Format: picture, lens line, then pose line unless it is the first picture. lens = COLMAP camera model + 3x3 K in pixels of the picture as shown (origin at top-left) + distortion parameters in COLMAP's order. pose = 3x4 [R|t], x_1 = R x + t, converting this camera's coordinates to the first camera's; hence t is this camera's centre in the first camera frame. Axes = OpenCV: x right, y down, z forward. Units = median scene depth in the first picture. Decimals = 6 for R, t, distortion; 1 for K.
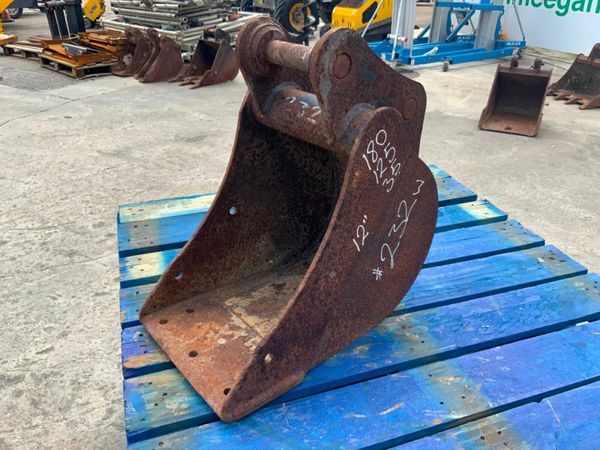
lens RADIAL K [[499.8, 0, 299.5], [0, 499.8, 224.9], [0, 0, 1]] dist [0.075936, -0.155796]
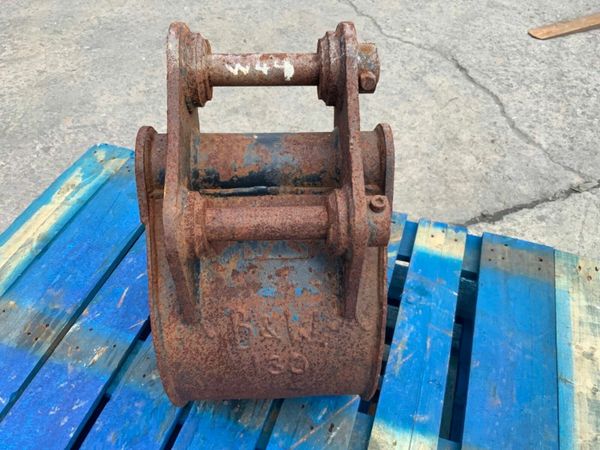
lens RADIAL K [[499.8, 0, 299.1], [0, 499.8, 224.5], [0, 0, 1]] dist [0.075936, -0.155796]
pose [[-0.603957, 0.566652, -0.560483, 0.433737], [-0.386443, 0.406839, 0.827734, -0.739941], [0.697063, 0.716511, -0.026735, 1.030028]]
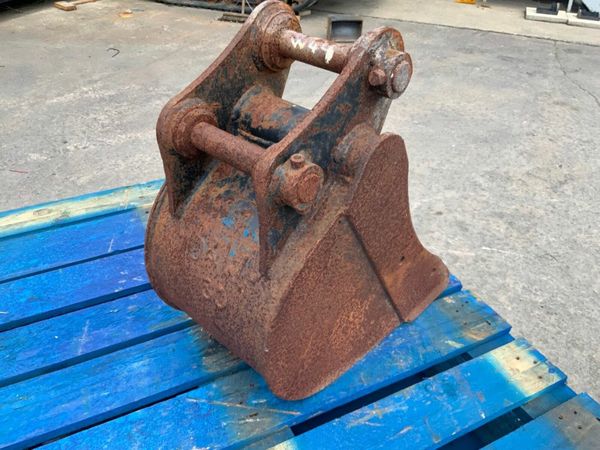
lens RADIAL K [[499.8, 0, 301.4], [0, 499.8, 227.0], [0, 0, 1]] dist [0.075936, -0.155796]
pose [[-0.990064, 0.050235, -0.131342, 0.135262], [-0.094806, 0.451363, 0.887290, -0.815337], [0.103856, 0.890925, -0.442116, 1.390995]]
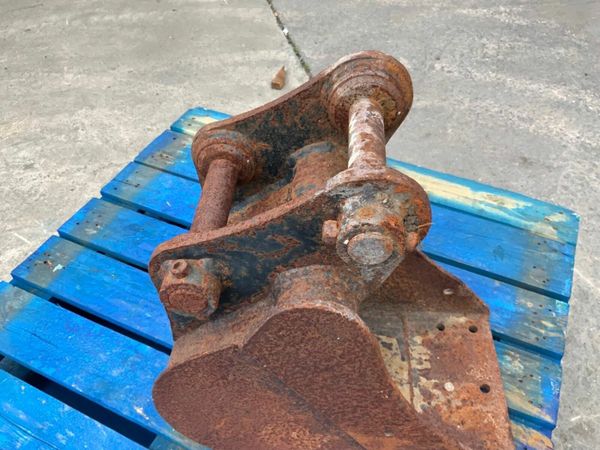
lens RADIAL K [[499.8, 0, 299.8], [0, 499.8, 226.3], [0, 0, 1]] dist [0.075936, -0.155796]
pose [[-0.722475, -0.502155, 0.475258, -0.240966], [0.322238, 0.363608, 0.874043, -0.734635], [-0.611713, 0.784621, -0.100885, 1.003701]]
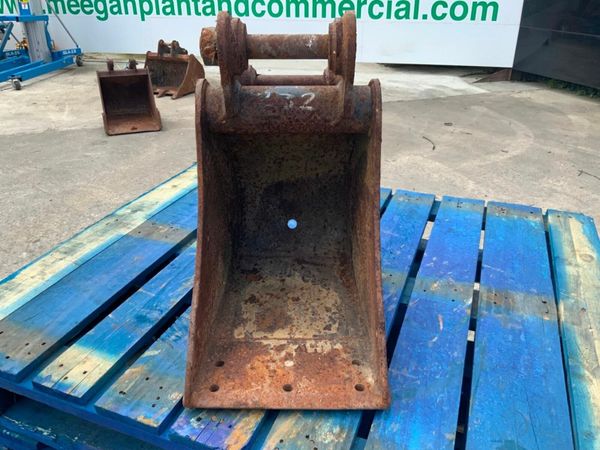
lens RADIAL K [[499.8, 0, 298.5], [0, 499.8, 225.3], [0, 0, 1]] dist [0.075936, -0.155796]
pose [[0.641106, -0.351868, 0.682036, -0.663545], [0.362943, 0.922049, 0.134530, -0.115396], [-0.676207, 0.161292, 0.718839, 0.281117]]
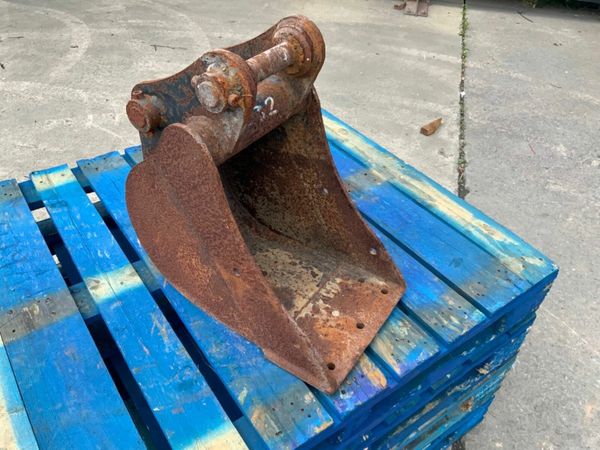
lens RADIAL K [[499.8, 0, 300.3], [0, 499.8, 227.9], [0, 0, 1]] dist [0.075936, -0.155796]
pose [[-0.288051, -0.633237, 0.718358, -0.799426], [0.409689, 0.596545, 0.690137, -0.677276], [-0.865553, 0.493098, 0.087595, 0.853044]]
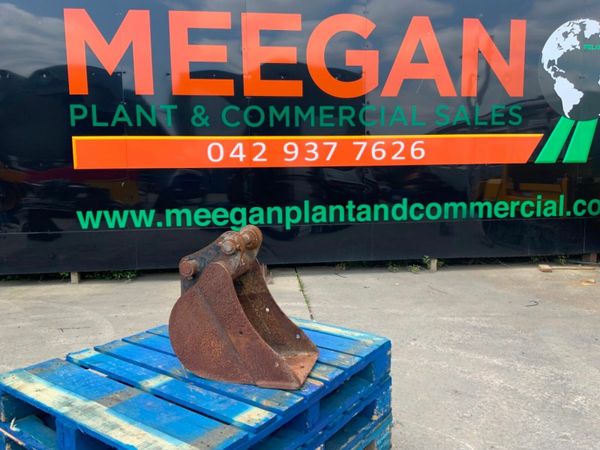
lens RADIAL K [[499.8, 0, 300.2], [0, 499.8, 226.5], [0, 0, 1]] dist [0.075936, -0.155796]
pose [[-0.586370, -0.094352, 0.804529, -1.774341], [0.385457, 0.841041, 0.379569, -1.011844], [-0.712456, 0.532679, -0.456793, 1.570635]]
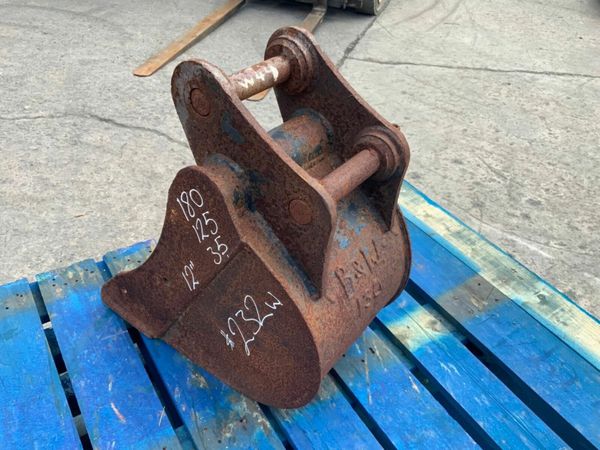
lens RADIAL K [[499.8, 0, 298.1], [0, 499.8, 224.6], [0, 0, 1]] dist [0.075936, -0.155796]
pose [[0.231968, 0.607059, -0.760046, 0.704513], [-0.502436, 0.743832, 0.440763, -0.483583], [0.832916, 0.279632, 0.477553, 0.606217]]
